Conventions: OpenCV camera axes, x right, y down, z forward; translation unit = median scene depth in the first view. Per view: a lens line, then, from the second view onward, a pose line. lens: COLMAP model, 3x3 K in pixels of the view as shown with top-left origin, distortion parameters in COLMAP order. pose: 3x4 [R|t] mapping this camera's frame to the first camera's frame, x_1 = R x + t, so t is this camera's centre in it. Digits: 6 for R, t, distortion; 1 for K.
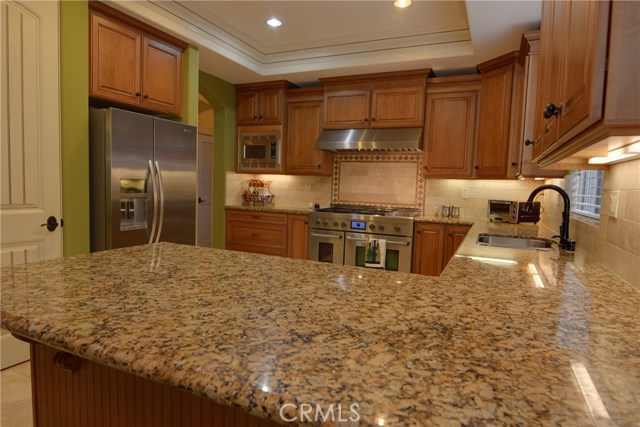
lens RADIAL K [[389.1, 0, 317.3], [0, 389.1, 217.1], [0, 0, 1]] dist [0.002312, -0.016498]
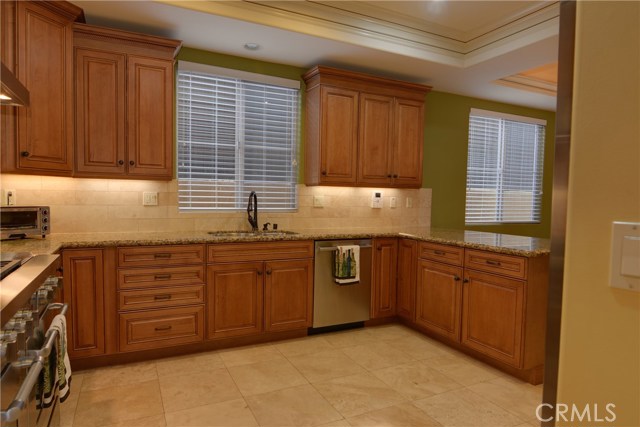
lens RADIAL K [[389.1, 0, 317.3], [0, 389.1, 217.1], [0, 0, 1]] dist [0.002312, -0.016498]
pose [[-0.766257, -0.082278, 0.637244, -0.293580], [0.006473, 0.990729, 0.135701, -0.100931], [-0.642501, 0.108107, -0.758620, 1.070037]]
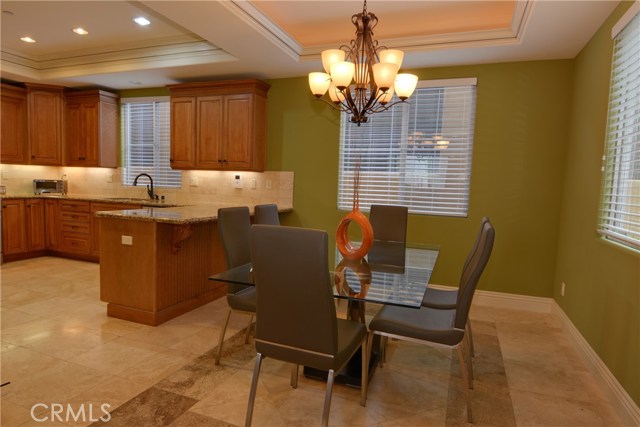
lens RADIAL K [[389.1, 0, 317.3], [0, 389.1, 217.1], [0, 0, 1]] dist [0.002312, -0.016498]
pose [[-0.055907, -0.123538, 0.990764, -0.965713], [0.042210, 0.991136, 0.125966, -0.040696], [-0.997543, 0.048863, -0.050197, 0.050992]]
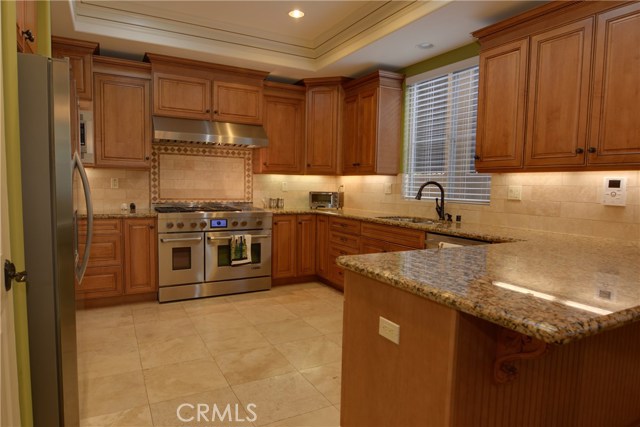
lens RADIAL K [[389.1, 0, 317.3], [0, 389.1, 217.1], [0, 0, 1]] dist [0.002312, -0.016498]
pose [[0.600955, -0.090679, 0.794123, -0.495592], [0.066318, 0.995775, 0.063518, -0.038470], [-0.796527, 0.014493, 0.604429, 0.229459]]
